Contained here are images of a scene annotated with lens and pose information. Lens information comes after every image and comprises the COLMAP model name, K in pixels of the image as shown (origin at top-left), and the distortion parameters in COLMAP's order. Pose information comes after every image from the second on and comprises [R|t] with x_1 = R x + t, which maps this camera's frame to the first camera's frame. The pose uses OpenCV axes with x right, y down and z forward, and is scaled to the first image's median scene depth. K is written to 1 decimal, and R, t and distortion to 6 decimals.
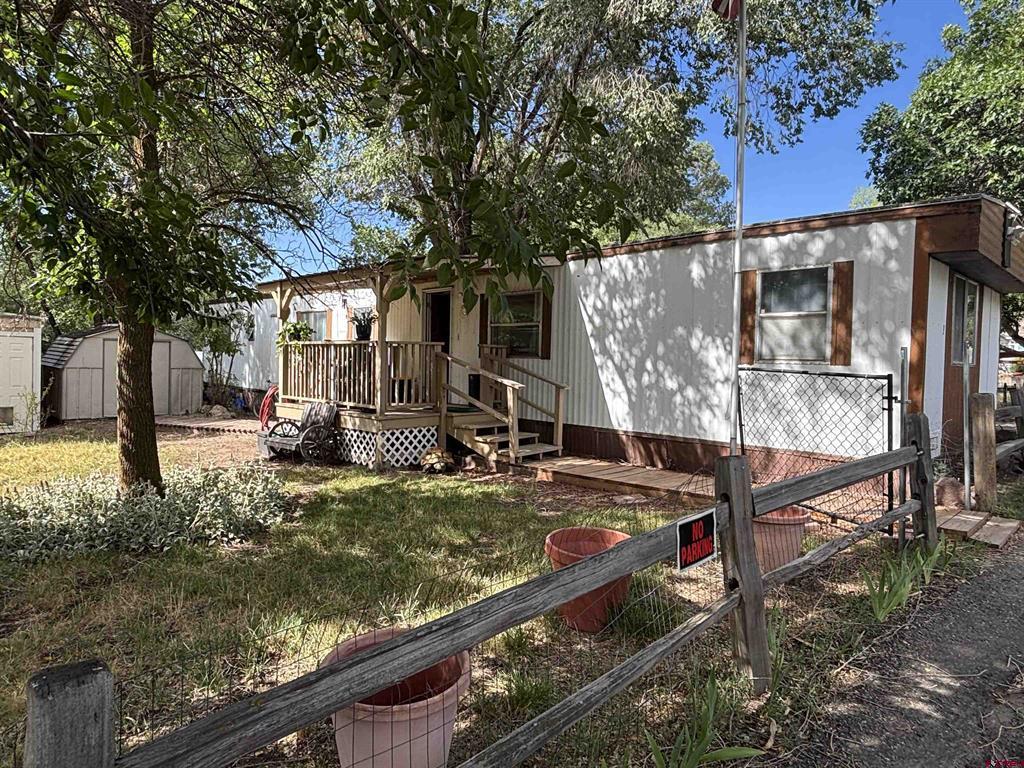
lens RADIAL K [[612.7, 0, 512.0], [0, 612.7, 384.0], [0, 0, 1]] dist [0.019319, -0.028603]
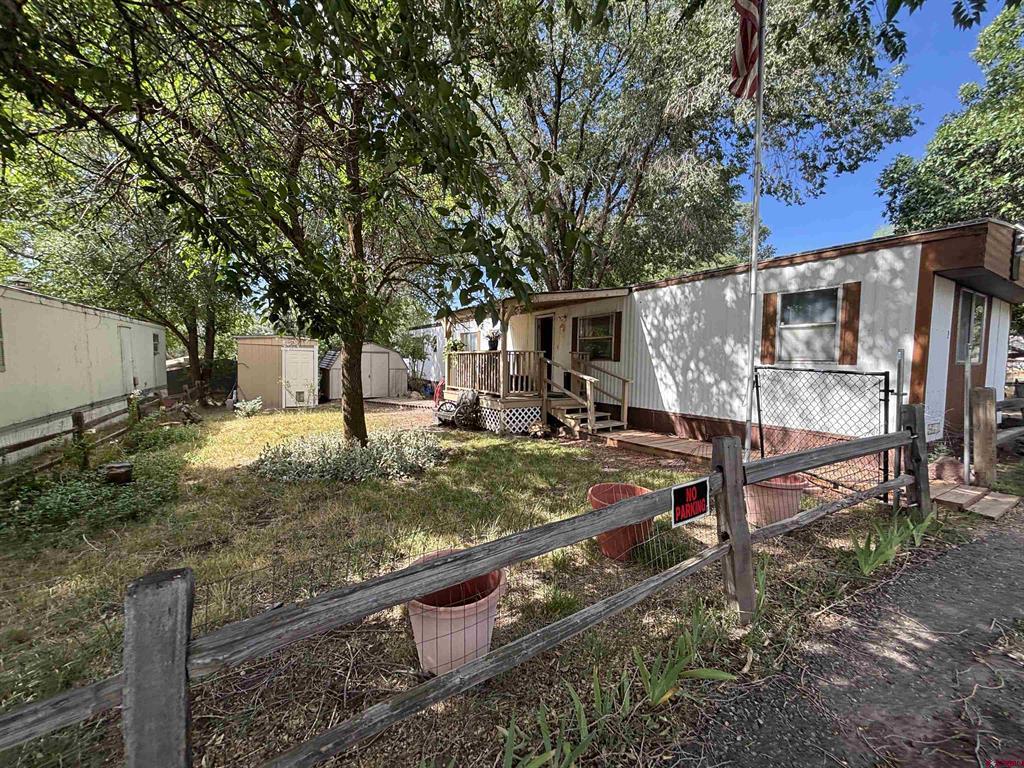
lens RADIAL K [[401.2, 0, 518.6], [0, 401.2, 386.9], [0, 0, 1]] dist [0.000396, -0.000292]
pose [[0.976030, 0.006476, -0.217538, 0.044885], [-0.001883, 0.999771, 0.021314, -0.000825], [0.217627, -0.020394, 0.975819, 0.037025]]
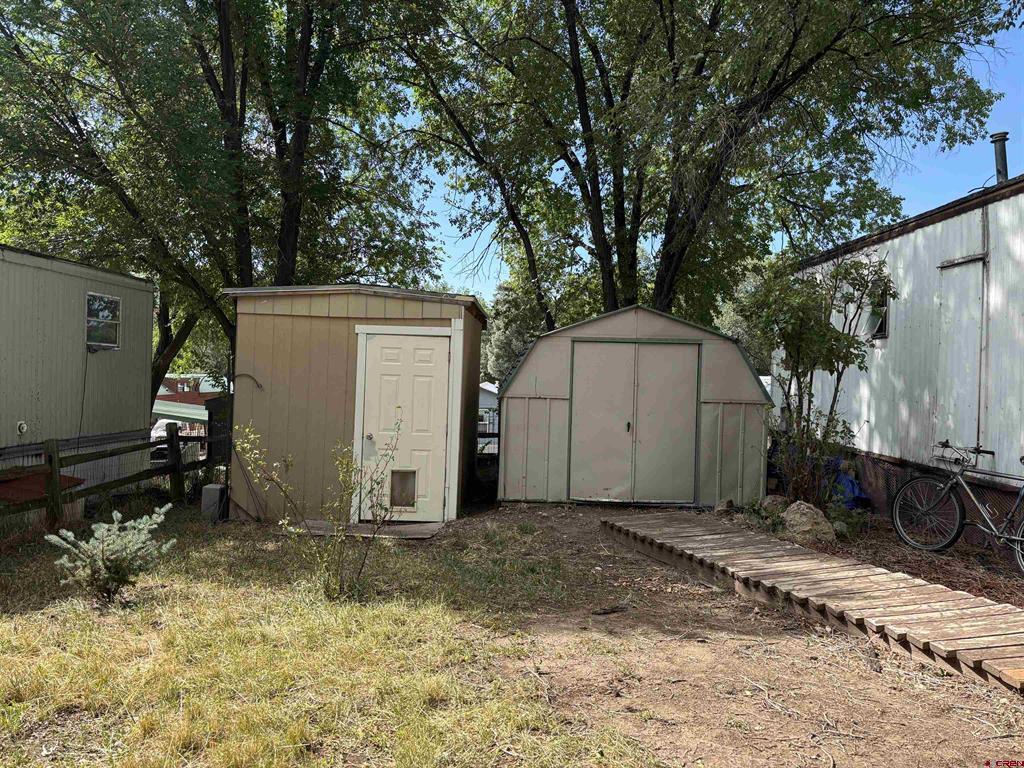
lens RADIAL K [[759.2, 0, 504.6], [0, 759.2, 394.5], [0, 0, 1]] dist [0.082755, -0.161632]
pose [[0.694518, 0.007715, -0.719434, -0.517852], [-0.034984, 0.999122, -0.023059, -0.026851], [0.718624, 0.041184, 0.694178, 1.045841]]
